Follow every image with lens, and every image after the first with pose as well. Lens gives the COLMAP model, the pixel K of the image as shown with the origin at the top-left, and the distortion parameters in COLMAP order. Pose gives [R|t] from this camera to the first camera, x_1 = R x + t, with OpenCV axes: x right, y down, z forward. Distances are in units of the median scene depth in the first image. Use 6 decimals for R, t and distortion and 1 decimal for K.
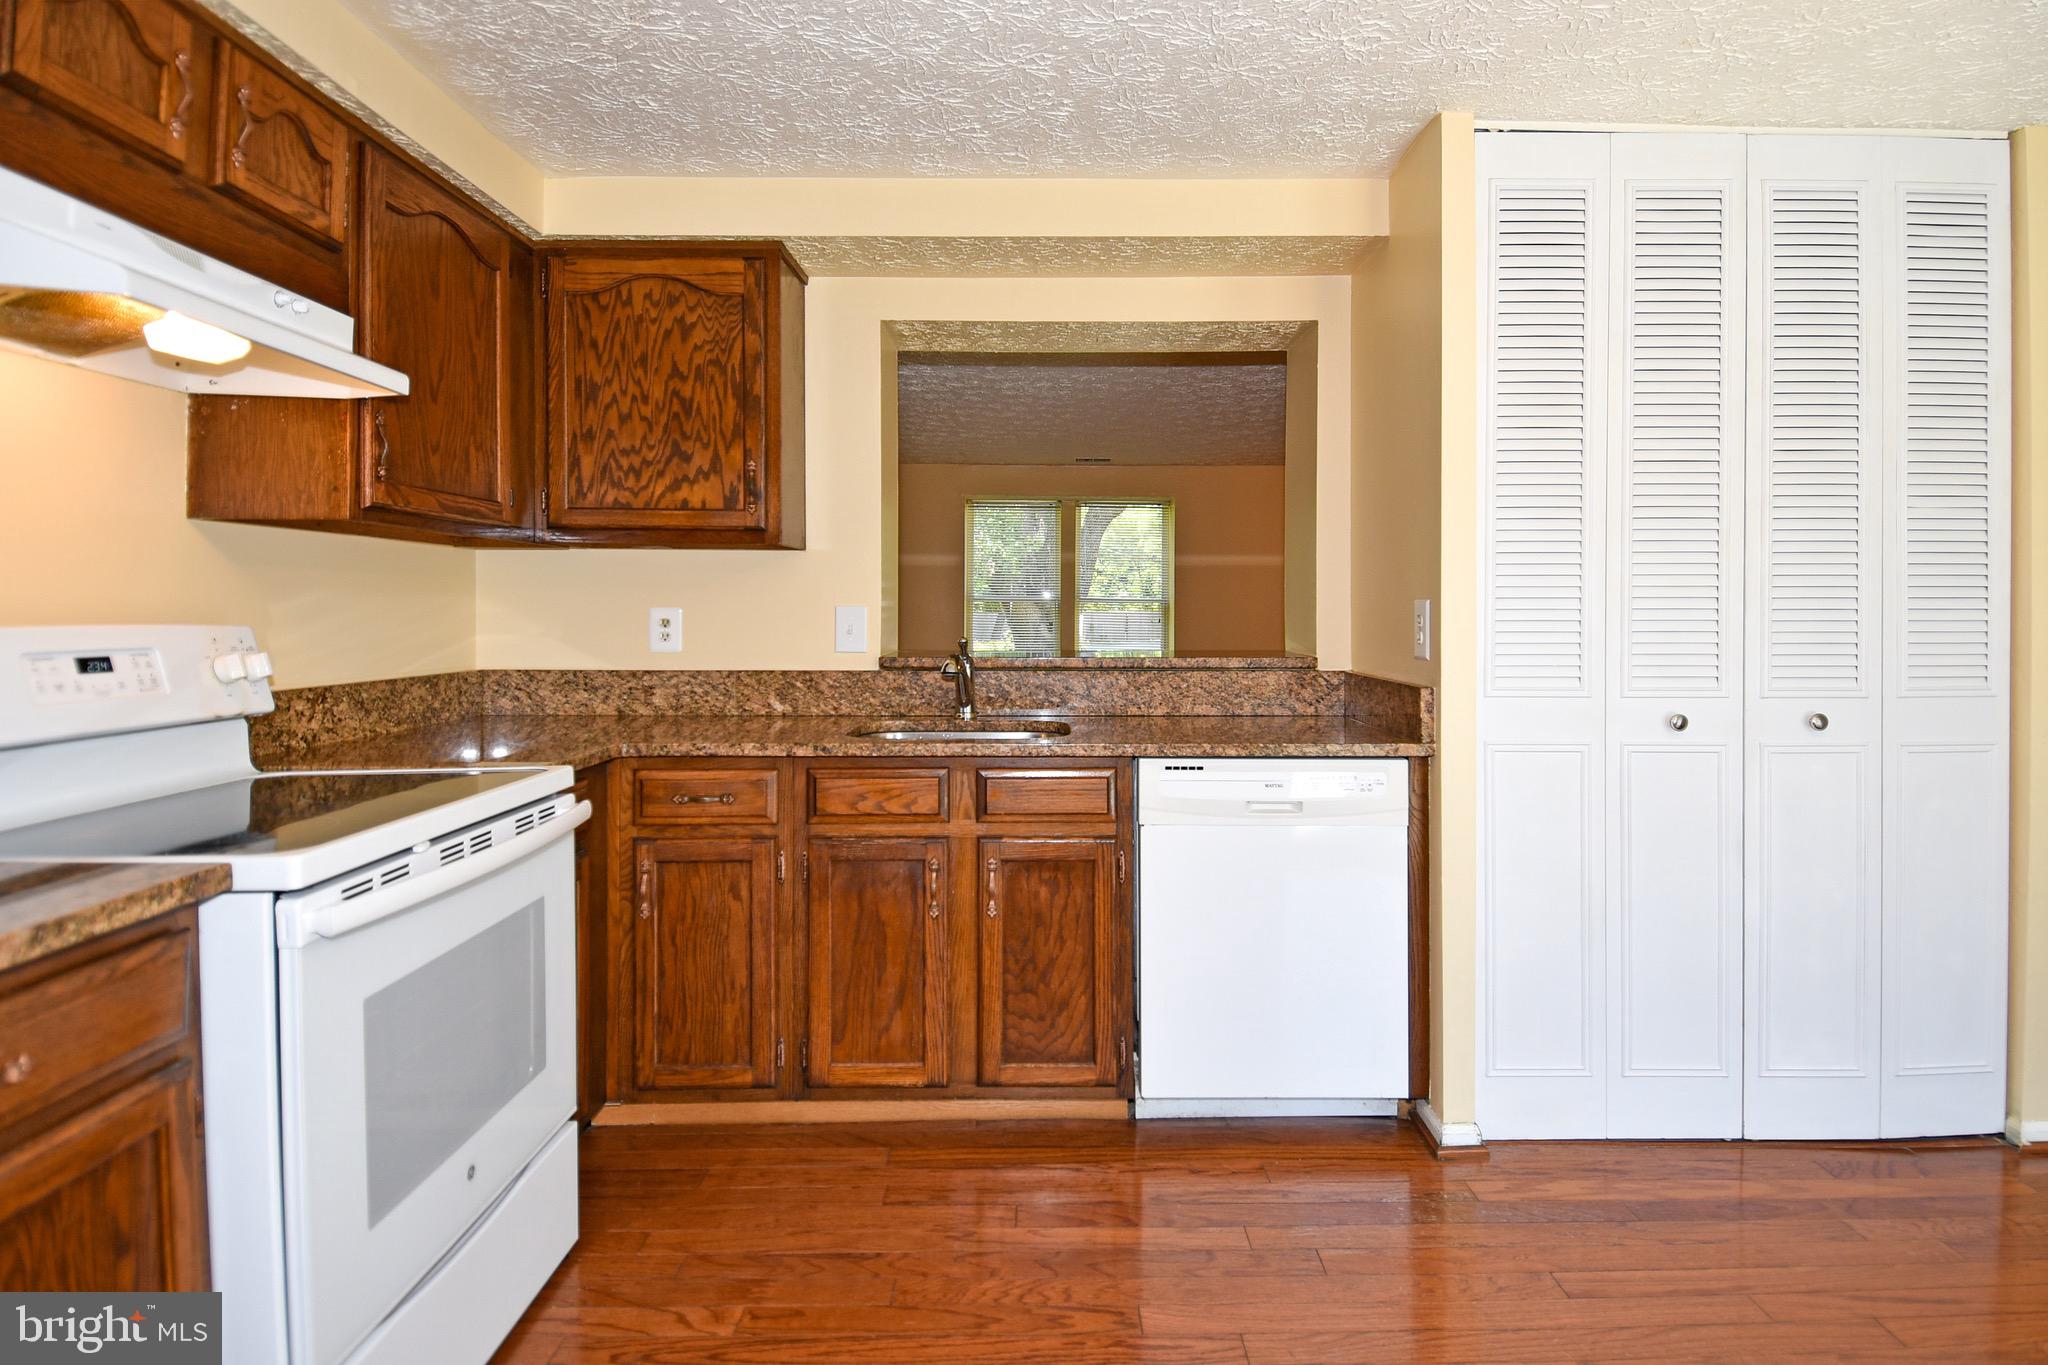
lens RADIAL K [[1090.0, 0, 1018.0], [0, 1090.0, 659.0], [0, 0, 1]] dist [0.042271, -0.045178]
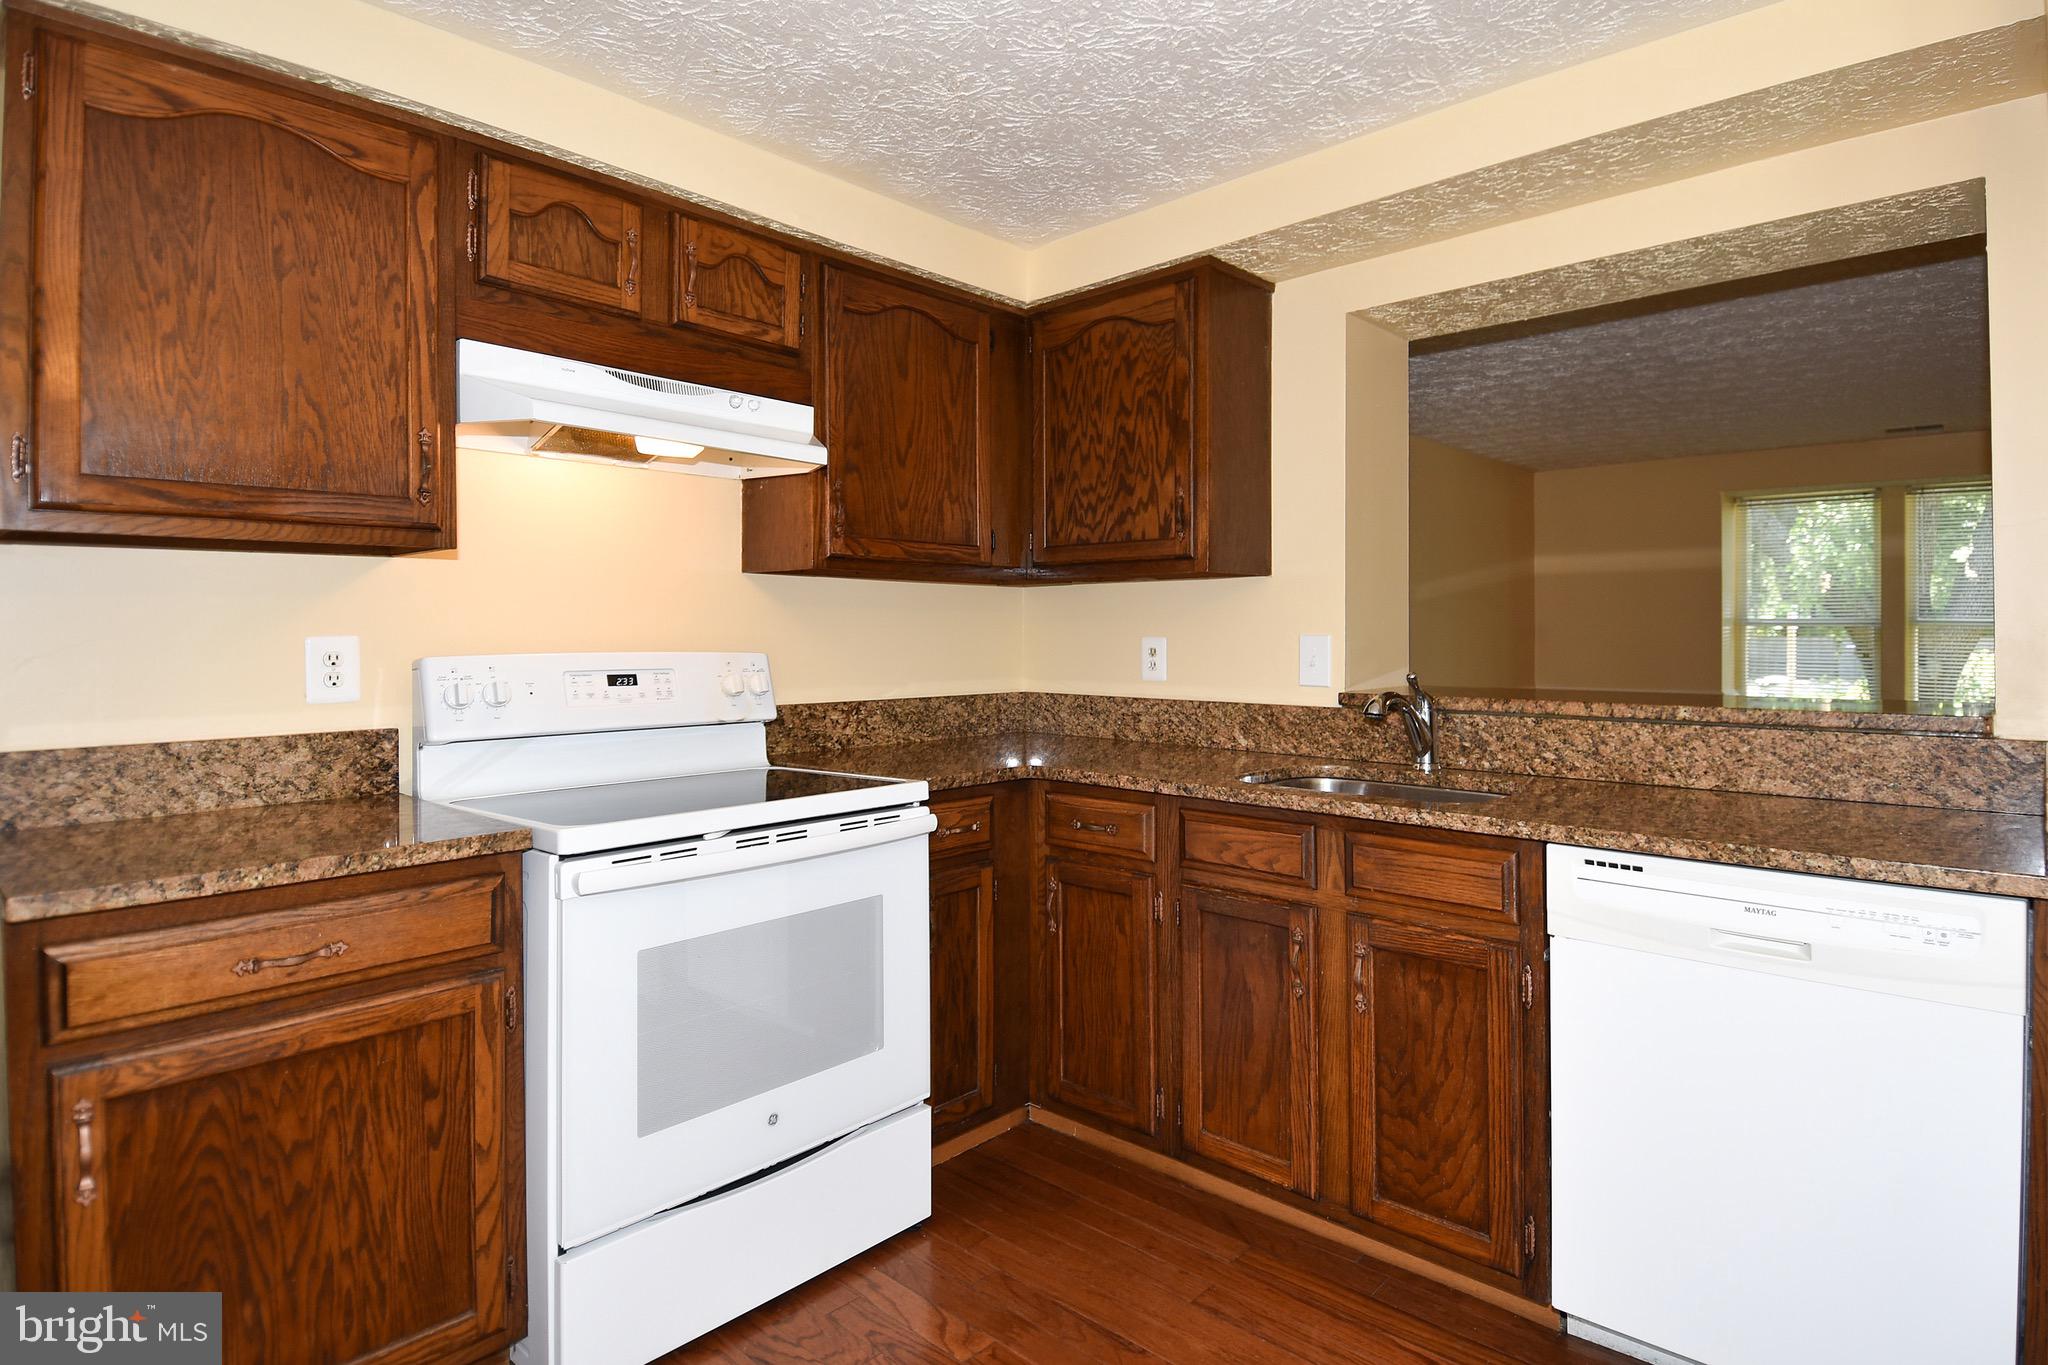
lens RADIAL K [[1070.1, 0, 1041.6], [0, 1070.1, 667.6], [0, 0, 1]] dist [0.051365, -0.056875]
pose [[0.741183, 0.018053, -0.671060, 0.337357], [-0.028715, 0.999576, -0.004824, -0.013264], [0.670689, 0.022845, 0.741387, 0.228496]]
